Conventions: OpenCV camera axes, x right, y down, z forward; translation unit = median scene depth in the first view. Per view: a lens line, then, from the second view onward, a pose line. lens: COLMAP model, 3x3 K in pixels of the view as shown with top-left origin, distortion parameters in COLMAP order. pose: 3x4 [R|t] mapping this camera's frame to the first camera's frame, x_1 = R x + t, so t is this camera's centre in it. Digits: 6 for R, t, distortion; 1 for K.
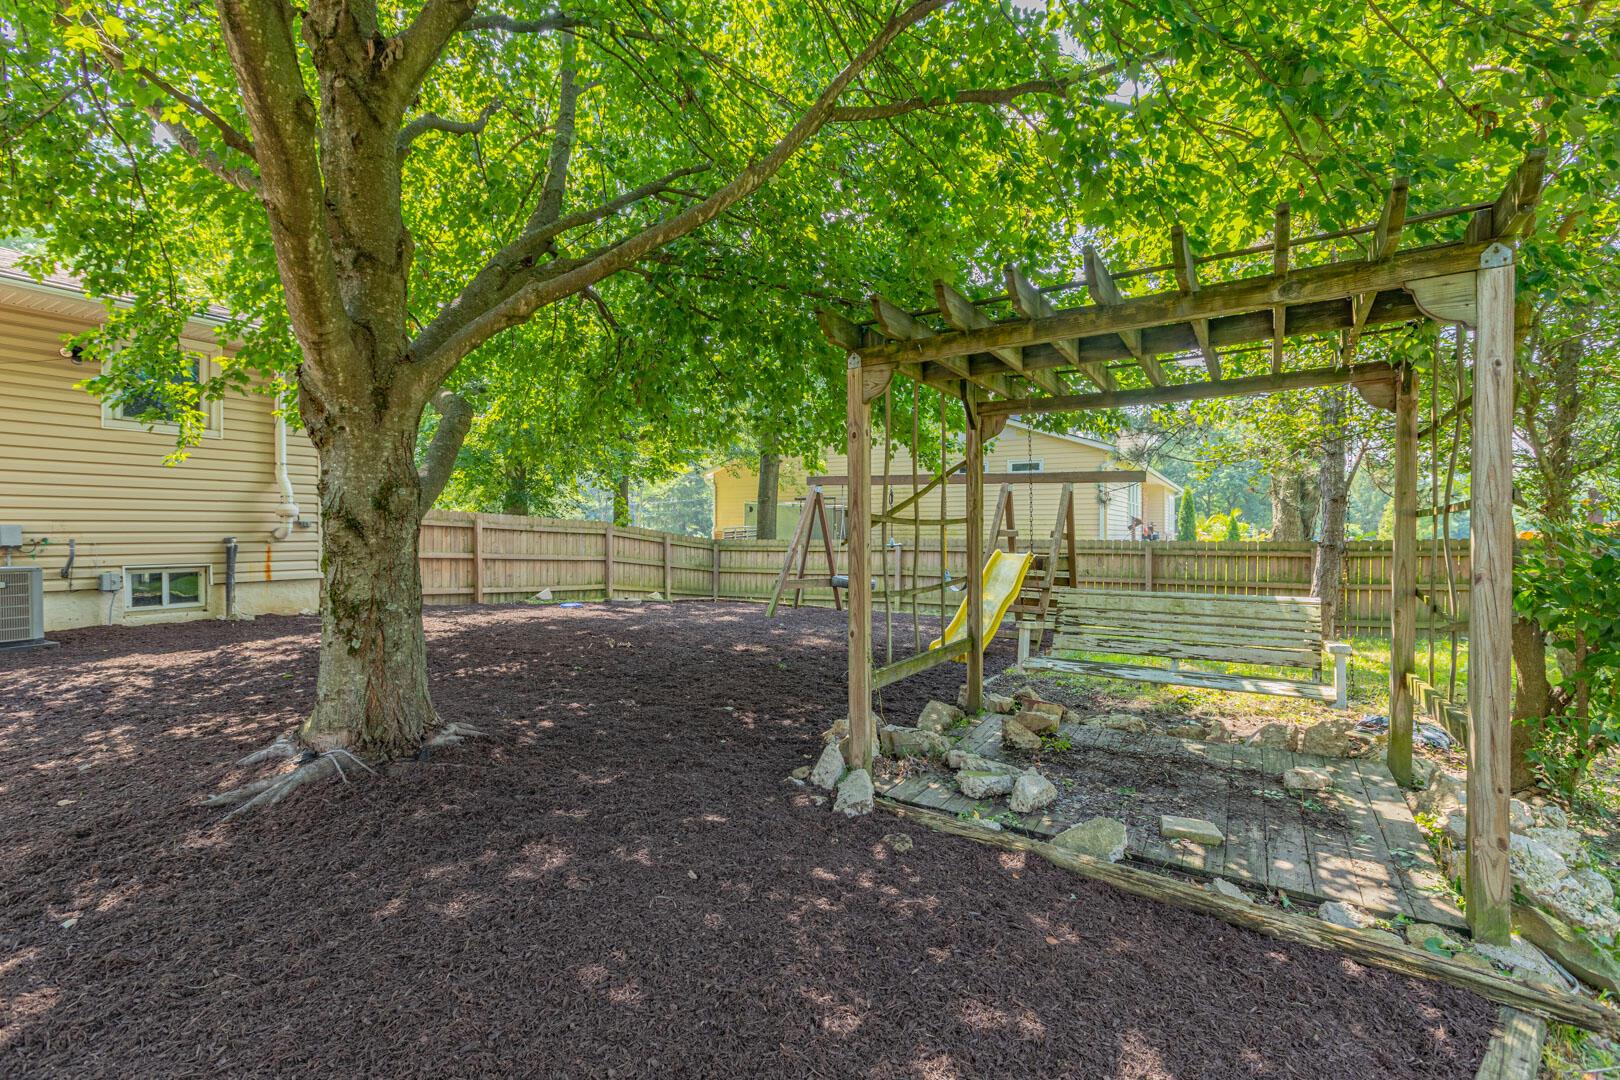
lens RADIAL K [[737.0, 0, 809.1], [0, 737.0, 535.1], [0, 0, 1]] dist [0.002218, -0.001576]
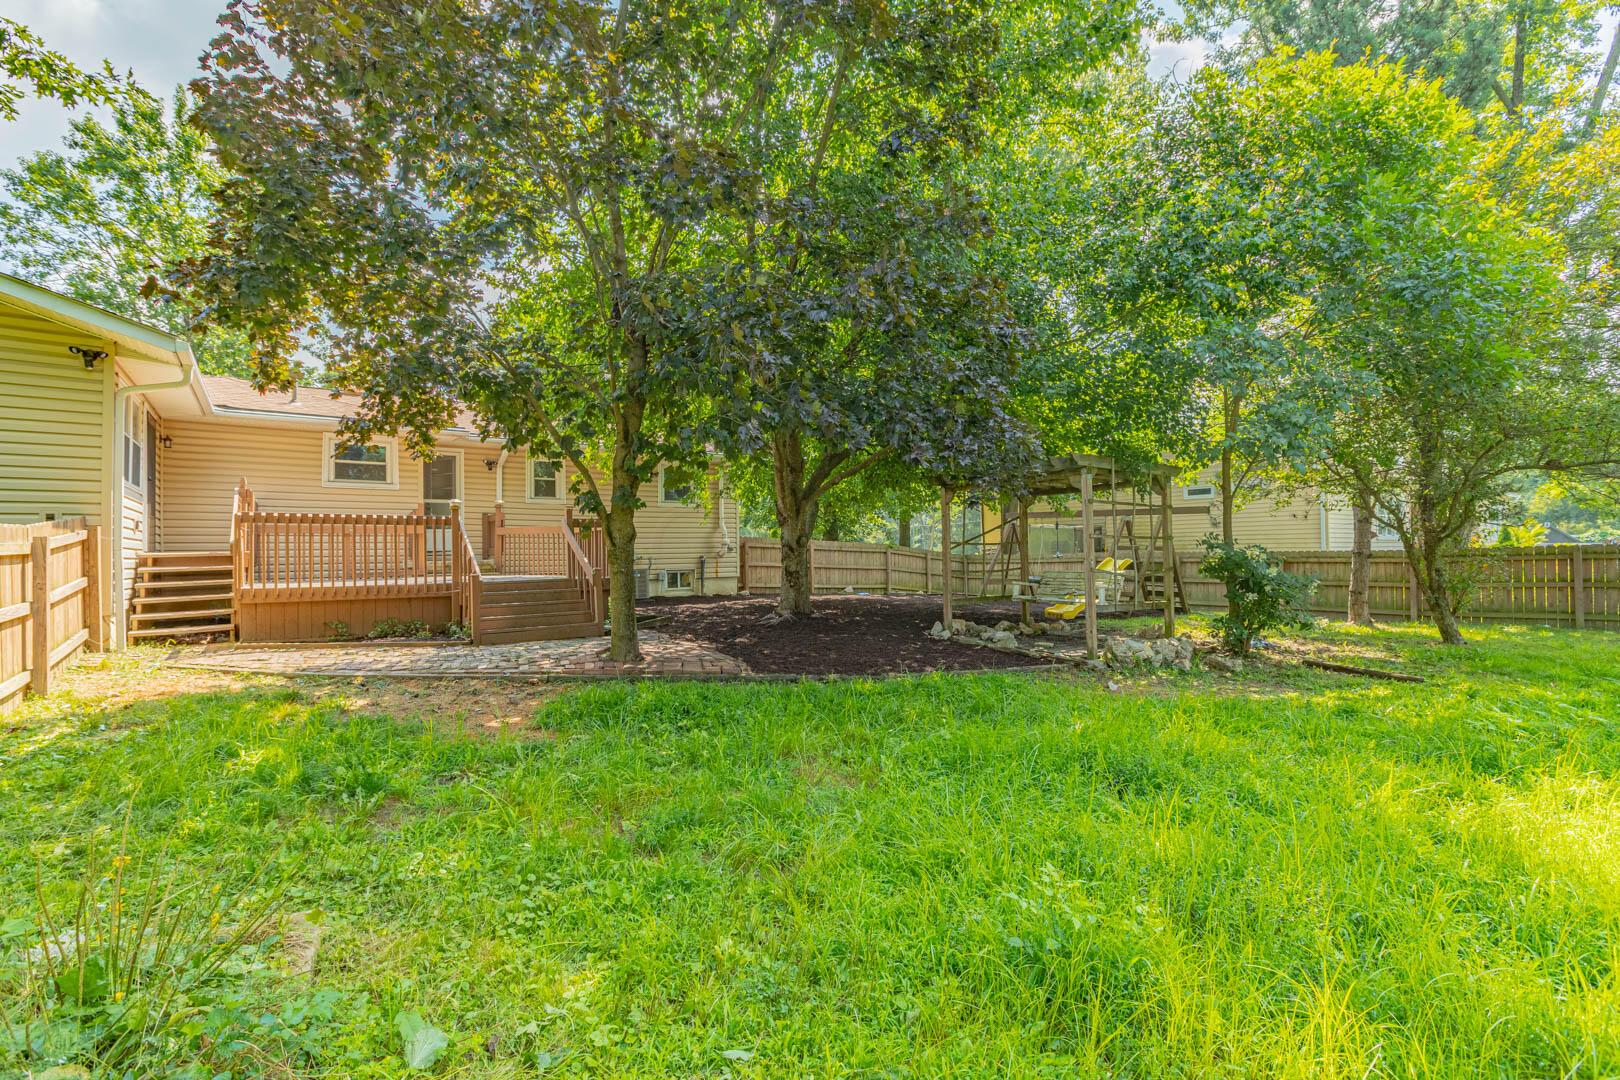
lens RADIAL K [[737.0, 0, 803.5], [0, 737.0, 543.0], [0, 0, 1]] dist [0.002218, -0.001576]
pose [[0.916504, -0.018212, -0.399612, 0.285534], [0.012267, 0.999773, -0.017430, 0.007446], [0.399838, 0.011072, 0.916519, -0.755529]]
